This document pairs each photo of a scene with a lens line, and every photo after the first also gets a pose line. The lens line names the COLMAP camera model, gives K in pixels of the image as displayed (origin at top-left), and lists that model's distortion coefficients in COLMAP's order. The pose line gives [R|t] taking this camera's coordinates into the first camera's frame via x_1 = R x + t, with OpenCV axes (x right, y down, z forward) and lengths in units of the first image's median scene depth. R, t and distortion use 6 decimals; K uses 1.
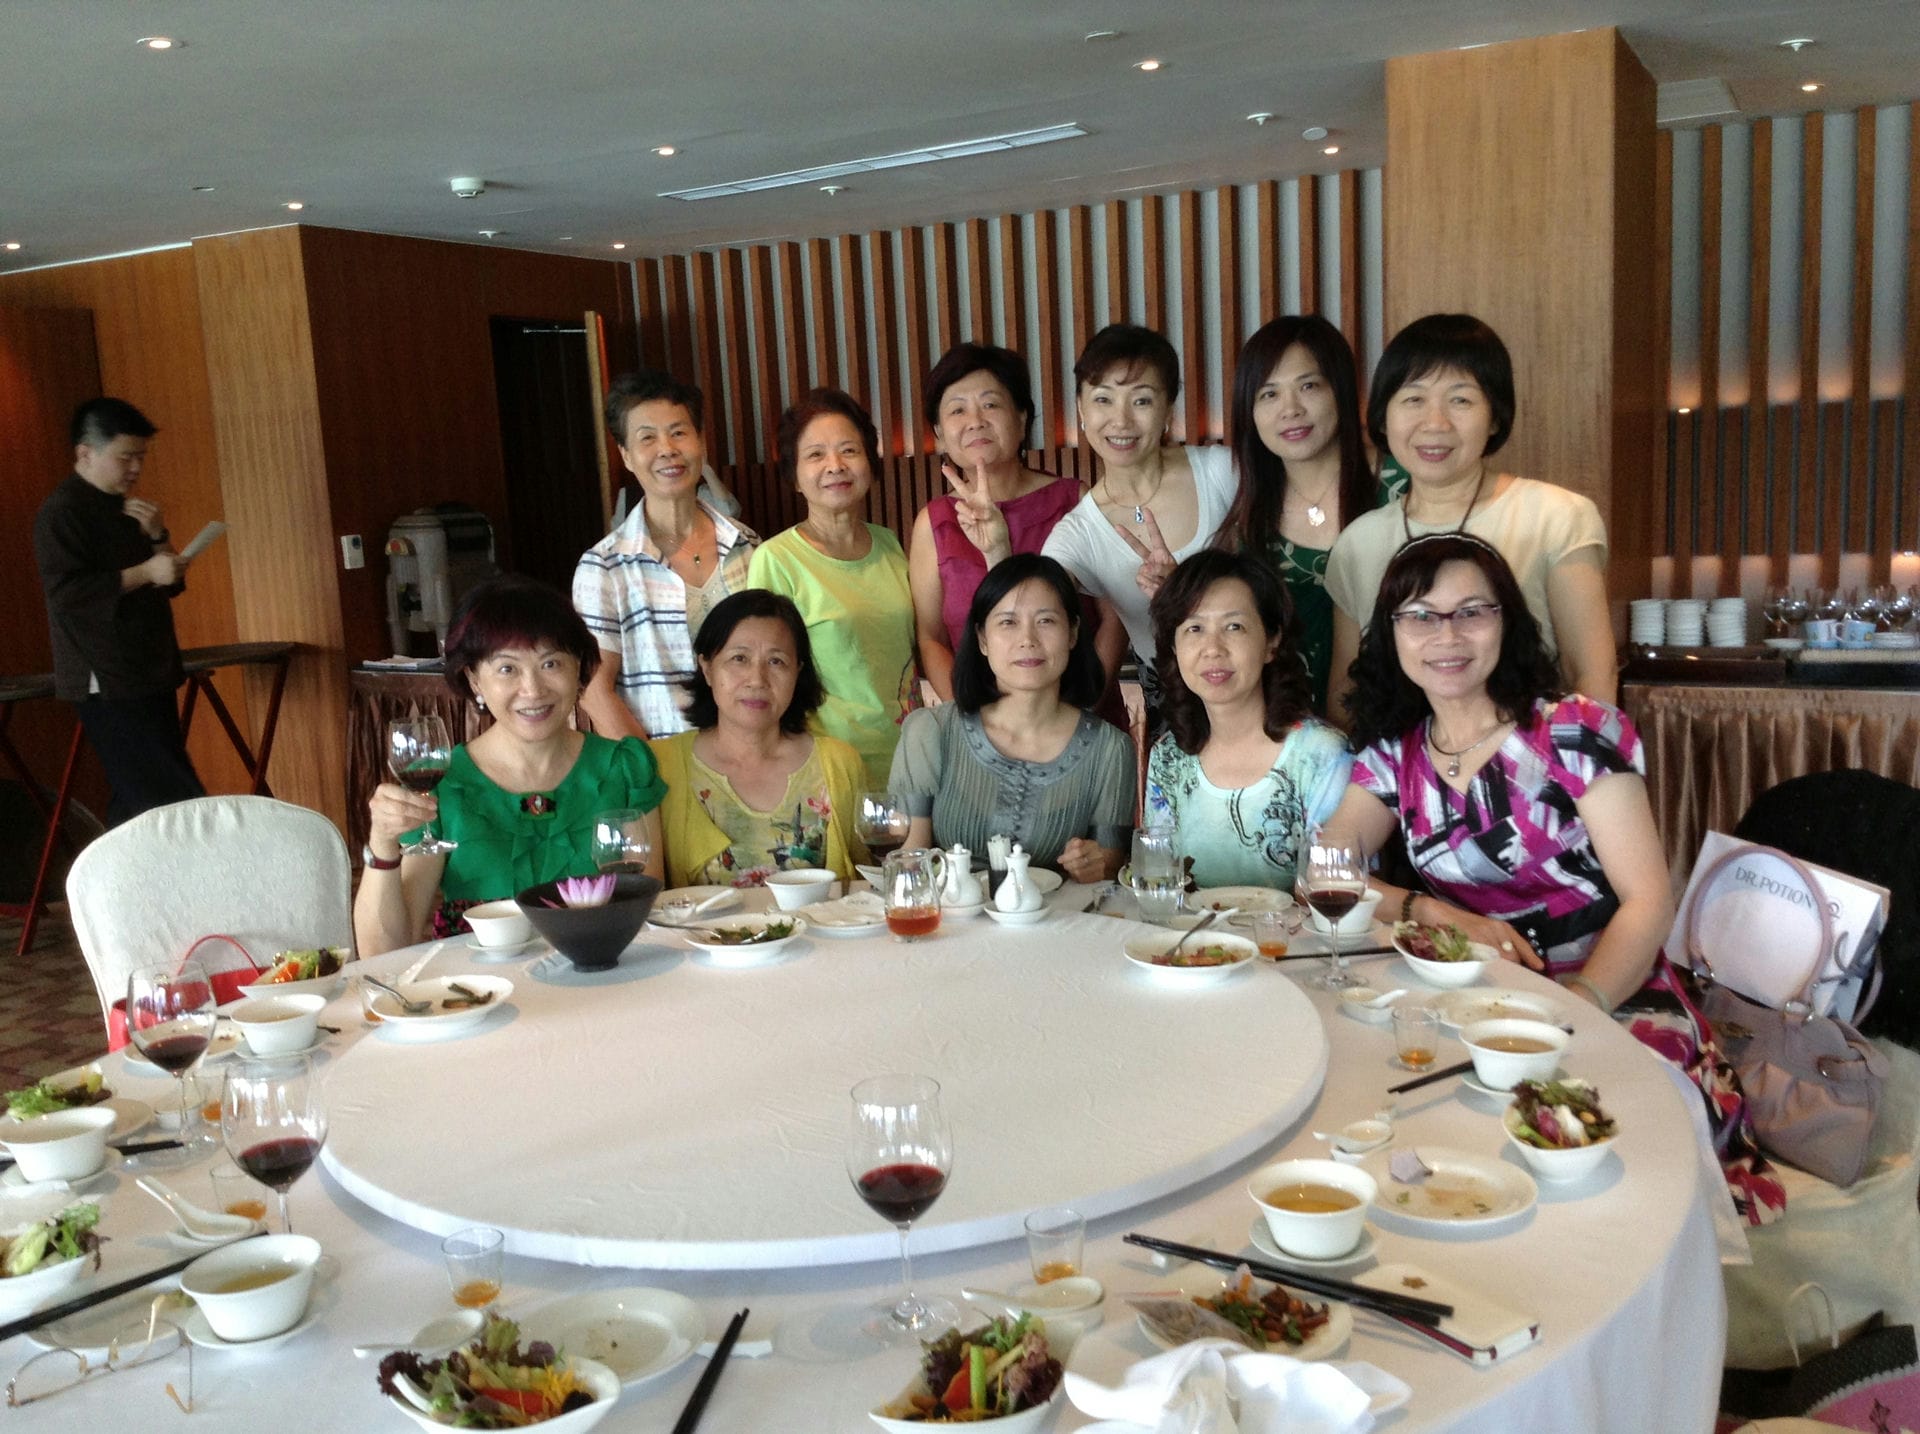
lens RADIAL K [[1832.3, 0, 1016.2], [0, 1832.3, 718.1], [0, 0, 1]] dist [0.133164, -0.248675]
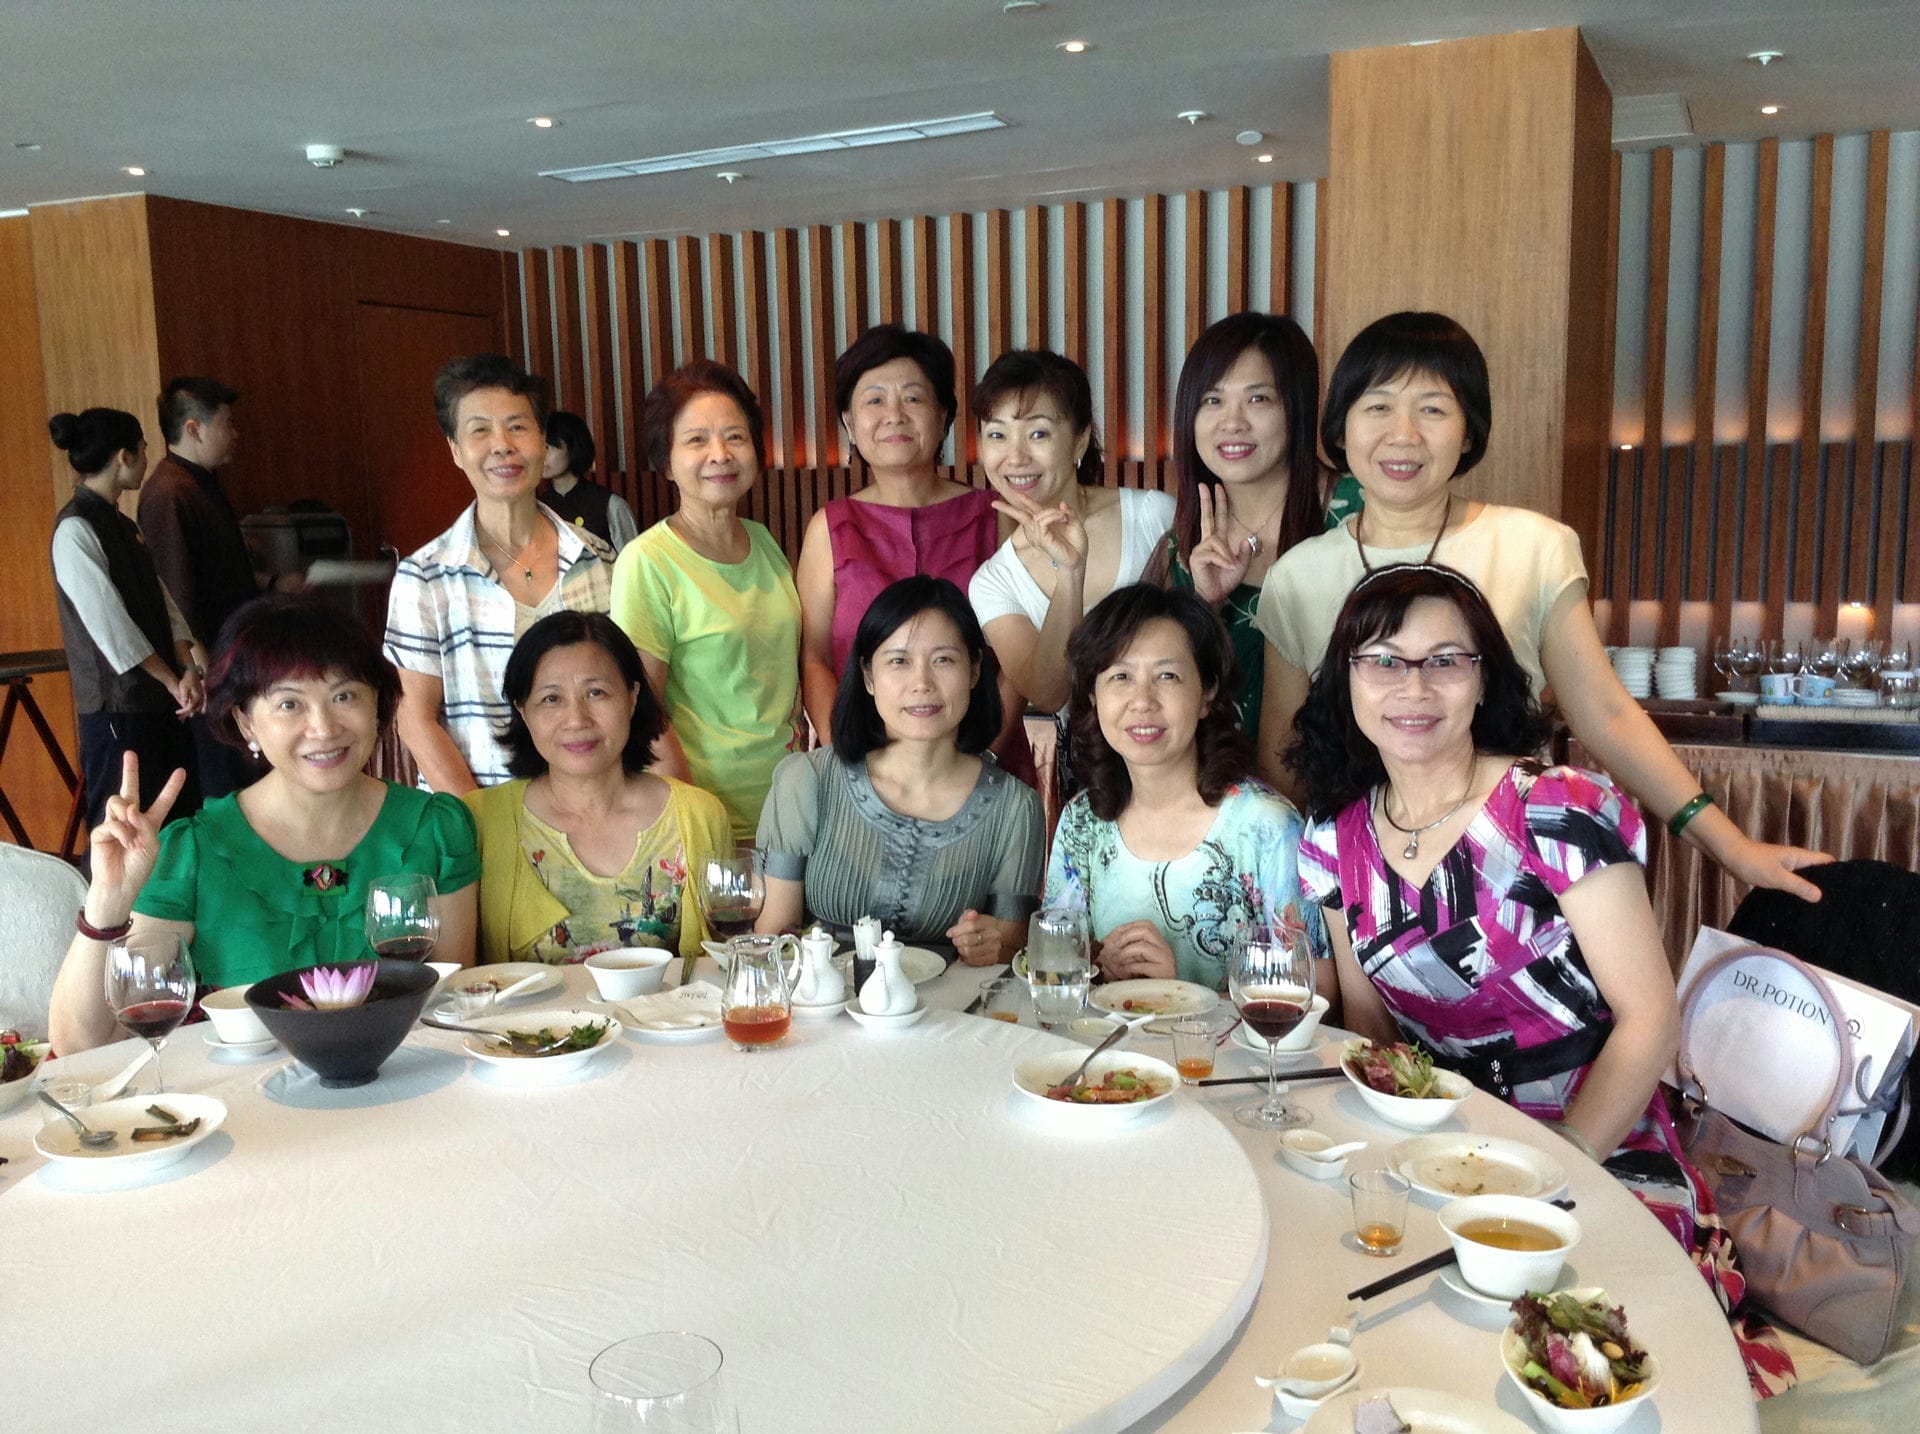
lens RADIAL K [[1832.3, 0, 1016.2], [0, 1832.3, 718.1], [0, 0, 1]] dist [0.133164, -0.248675]
pose [[0.998520, 0.026479, 0.047514, 0.015126], [-0.025903, 0.999584, -0.012695, -0.016426], [-0.047831, 0.011445, 0.998790, 0.165676]]
